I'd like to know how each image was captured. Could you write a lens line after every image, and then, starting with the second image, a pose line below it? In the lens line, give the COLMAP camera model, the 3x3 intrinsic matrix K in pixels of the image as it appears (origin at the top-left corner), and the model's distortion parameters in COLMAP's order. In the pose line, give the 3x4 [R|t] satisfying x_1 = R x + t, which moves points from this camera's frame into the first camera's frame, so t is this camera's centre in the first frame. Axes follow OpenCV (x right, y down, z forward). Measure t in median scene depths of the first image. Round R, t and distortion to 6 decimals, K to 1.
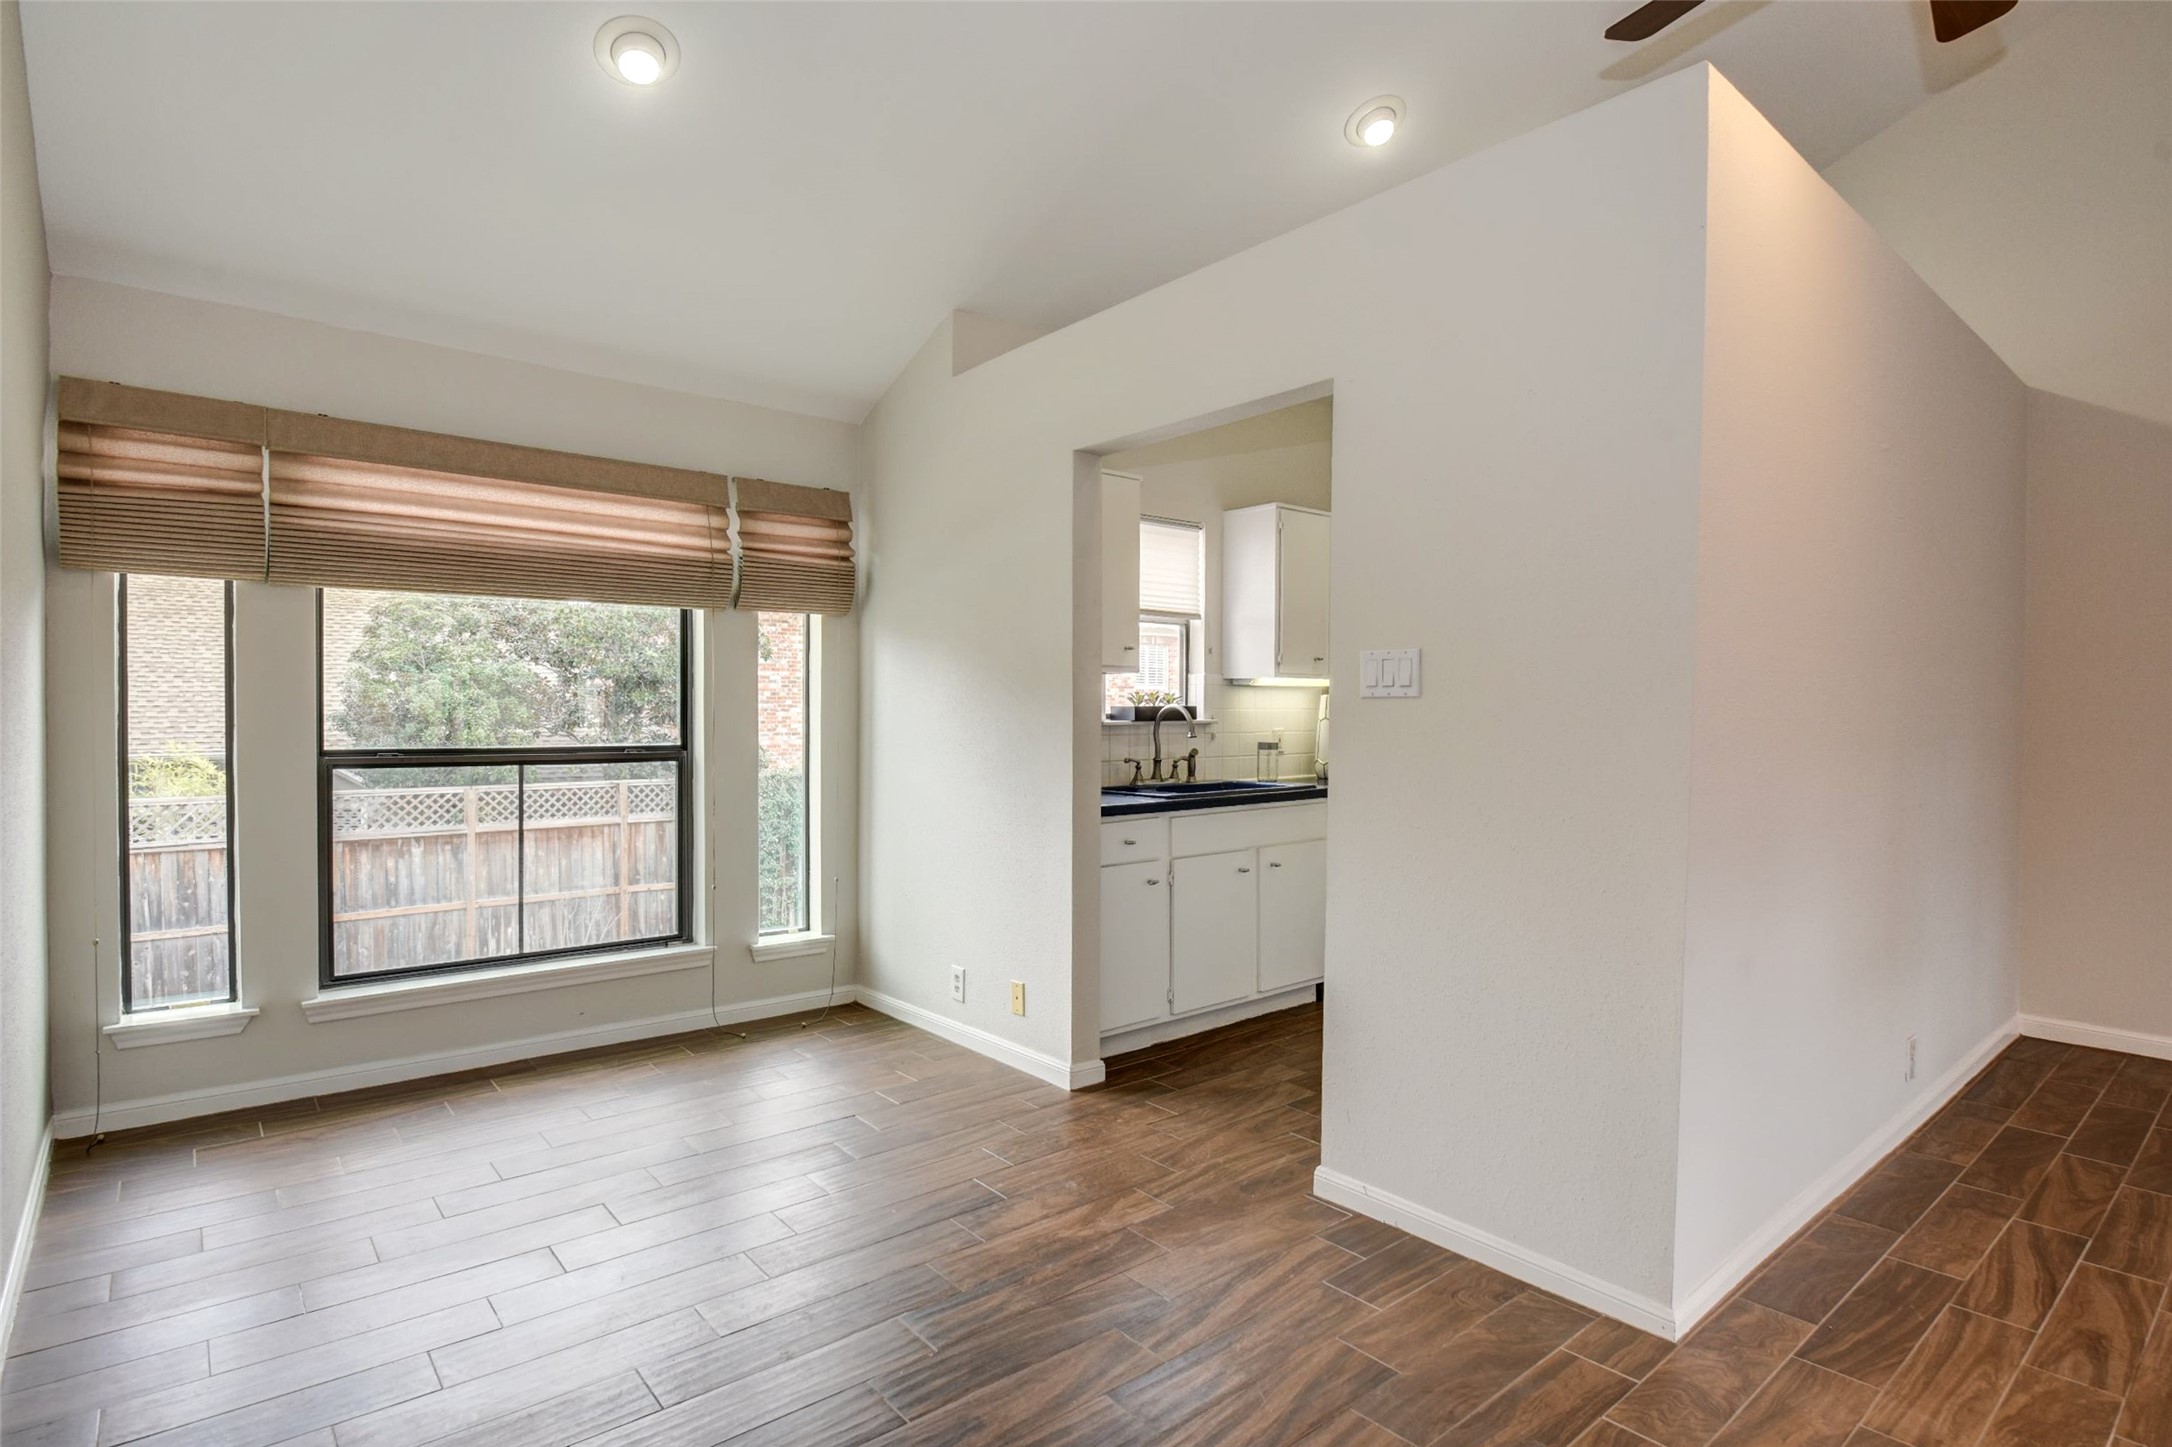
lens RADIAL K [[1084.6, 0, 1086.0], [0, 1084.6, 723.5], [0, 0, 1]] dist [-0.043066, -0.000628]
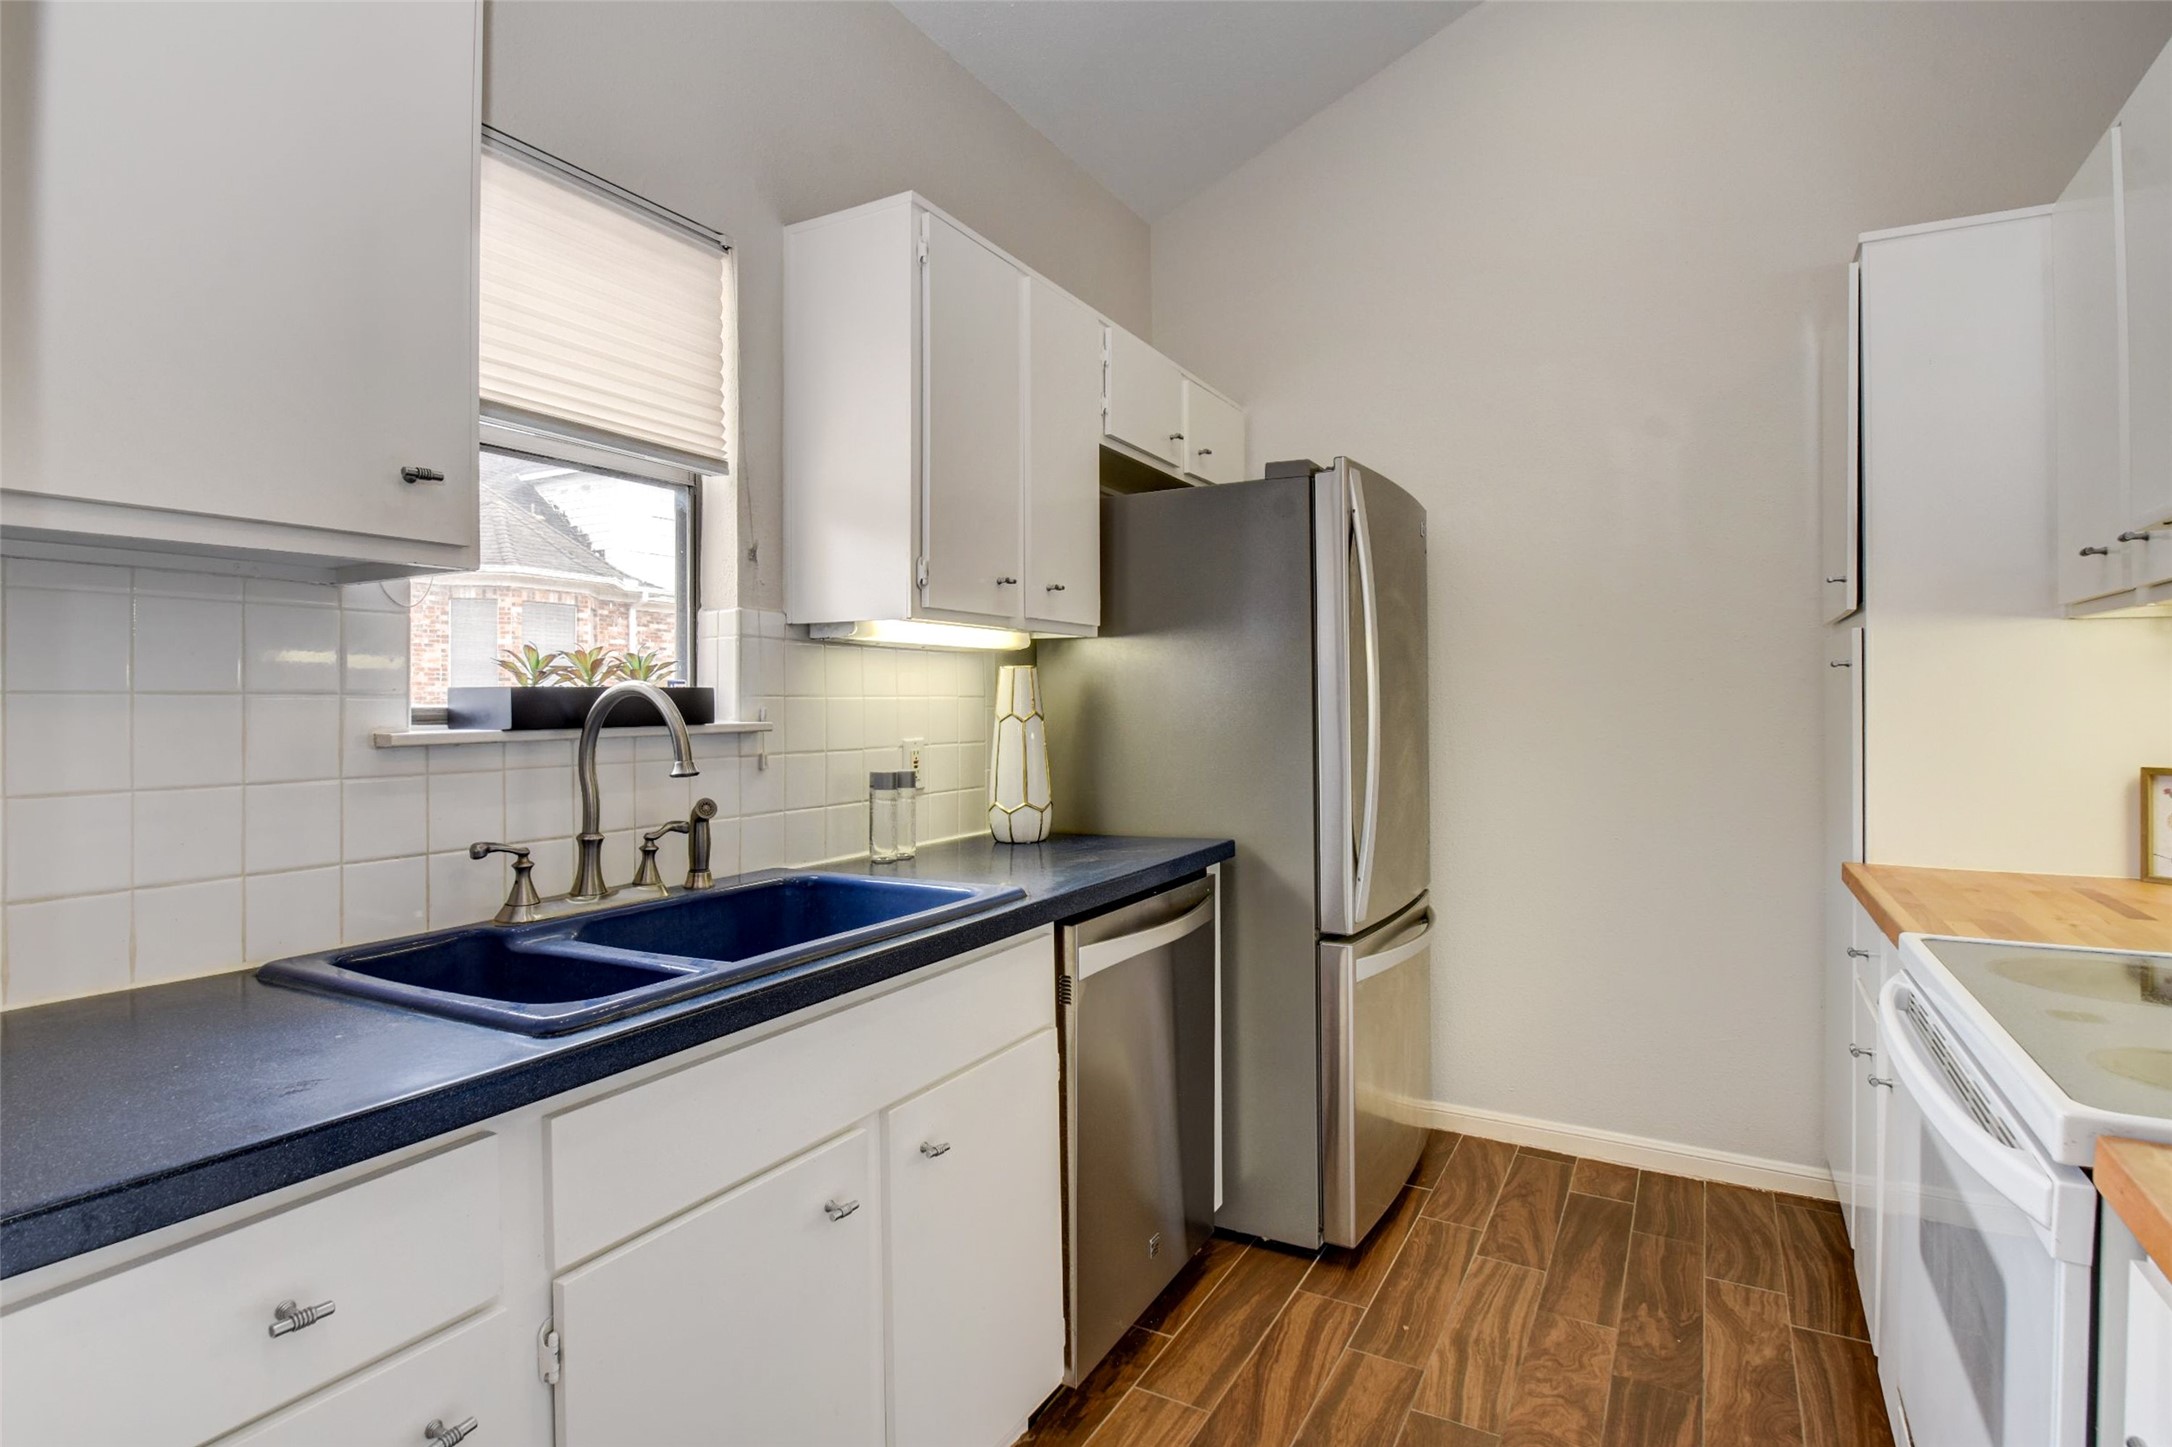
lens RADIAL K [[1092.0, 0, 1086.0], [0, 1092.0, 723.5], [0, 0, 1]] dist [-0.002820, -0.000325]
pose [[0.932176, -0.009522, 0.361879, 0.090664], [0.007965, 0.999951, 0.005794, -0.004850], [-0.361917, -0.002518, 0.932207, 0.628430]]
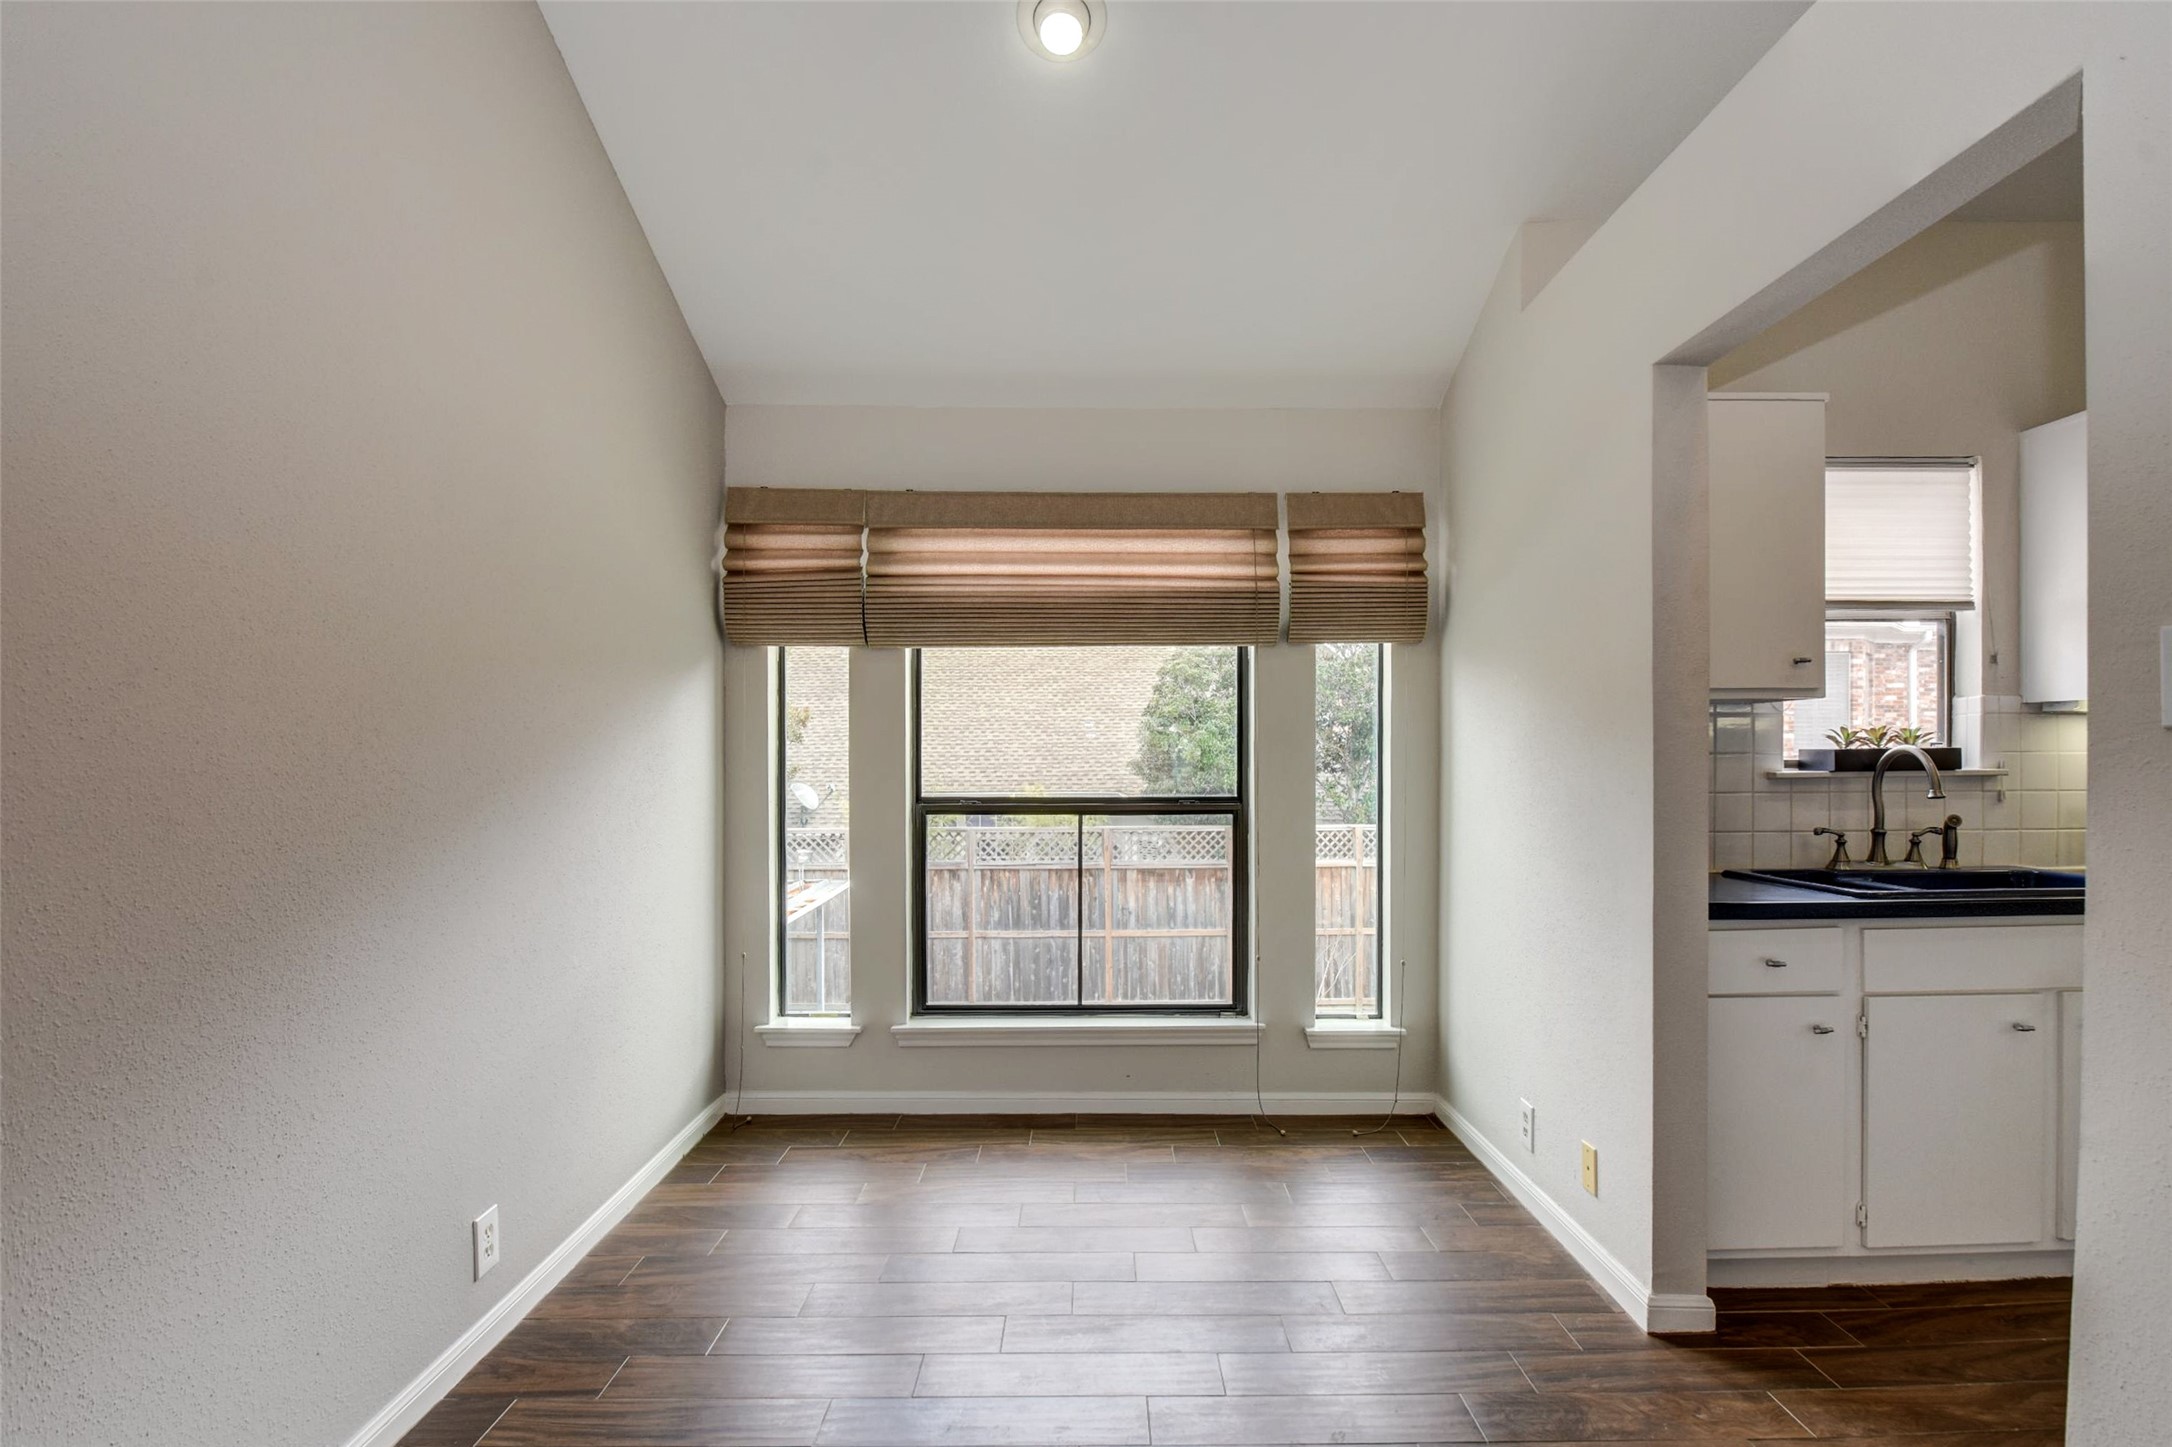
lens RADIAL K [[1078.2, 0, 1088.7], [0, 1078.2, 758.2], [0, 0, 1]] dist [-0.031570, -0.000805]
pose [[0.773339, -0.005016, -0.633973, 0.104999], [-0.001025, 0.999957, -0.009162, -0.004007], [0.633992, 0.007735, 0.773301, 0.219386]]
